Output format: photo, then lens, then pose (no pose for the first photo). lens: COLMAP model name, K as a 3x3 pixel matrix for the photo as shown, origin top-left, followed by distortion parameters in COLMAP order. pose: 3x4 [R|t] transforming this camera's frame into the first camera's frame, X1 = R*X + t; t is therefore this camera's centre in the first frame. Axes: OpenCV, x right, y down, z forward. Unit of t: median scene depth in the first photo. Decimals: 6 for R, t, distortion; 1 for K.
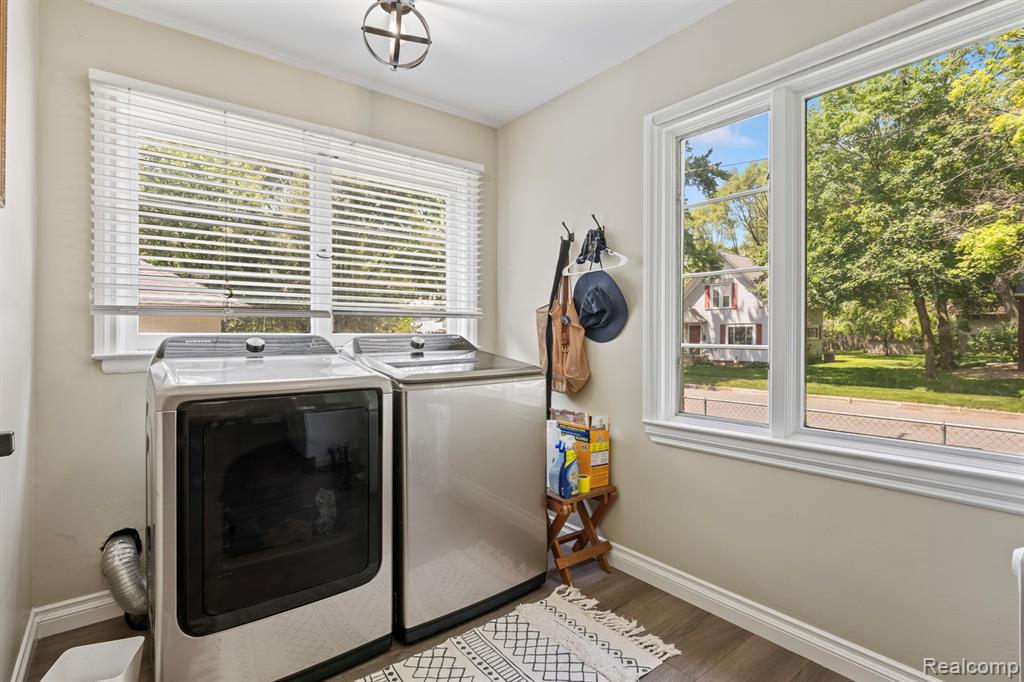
lens RADIAL K [[501.2, 0, 509.0], [0, 501.2, 337.2], [0, 0, 1]] dist [-0.000431, 0.000084]
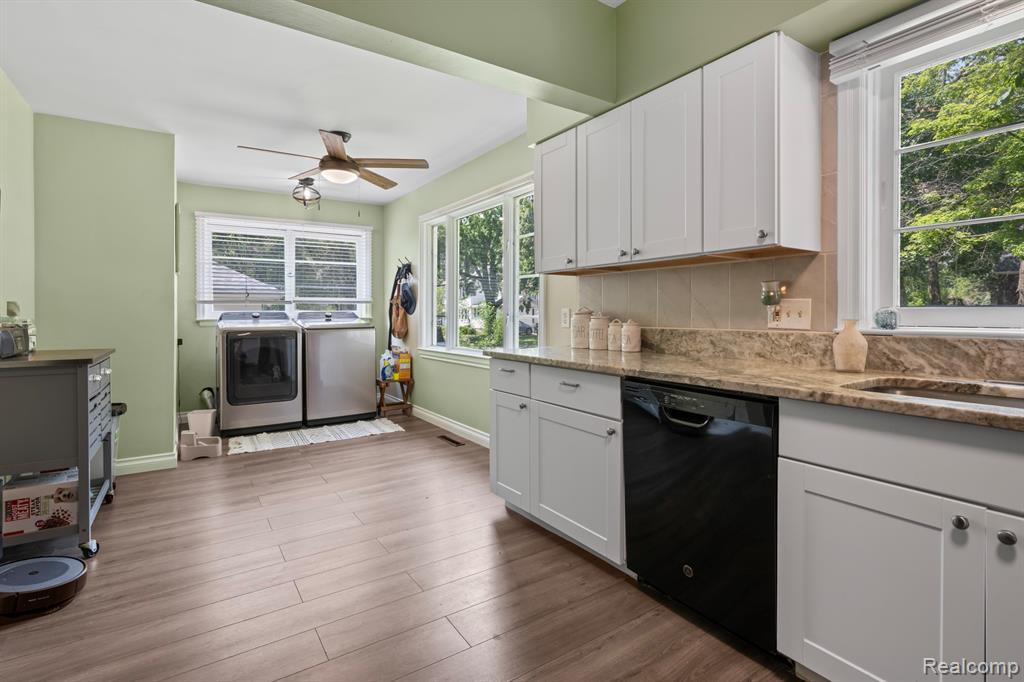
lens RADIAL K [[499.9, 0, 513.7], [0, 499.9, 318.0], [0, 0, 1]] dist [0.000181, 0.000869]
pose [[0.996840, -0.000368, -0.079434, 0.863522], [0.000937, 0.999974, 0.007122, 0.008741], [0.079429, -0.007174, 0.996815, -1.234208]]
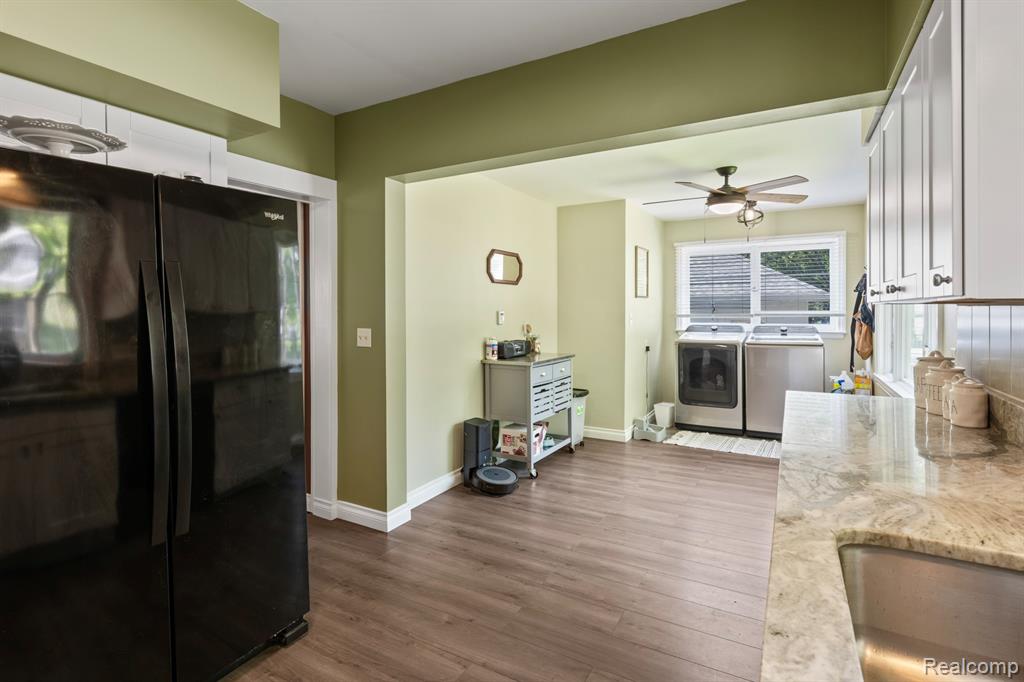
lens RADIAL K [[501.6, 0, 511.8], [0, 501.6, 310.5], [0, 0, 1]] dist [0.000646, 0.000732]
pose [[0.379595, 0.003850, -0.925145, 1.489190], [0.000152, 0.999991, 0.004224, -0.086641], [0.925153, -0.001744, 0.379591, -1.023420]]
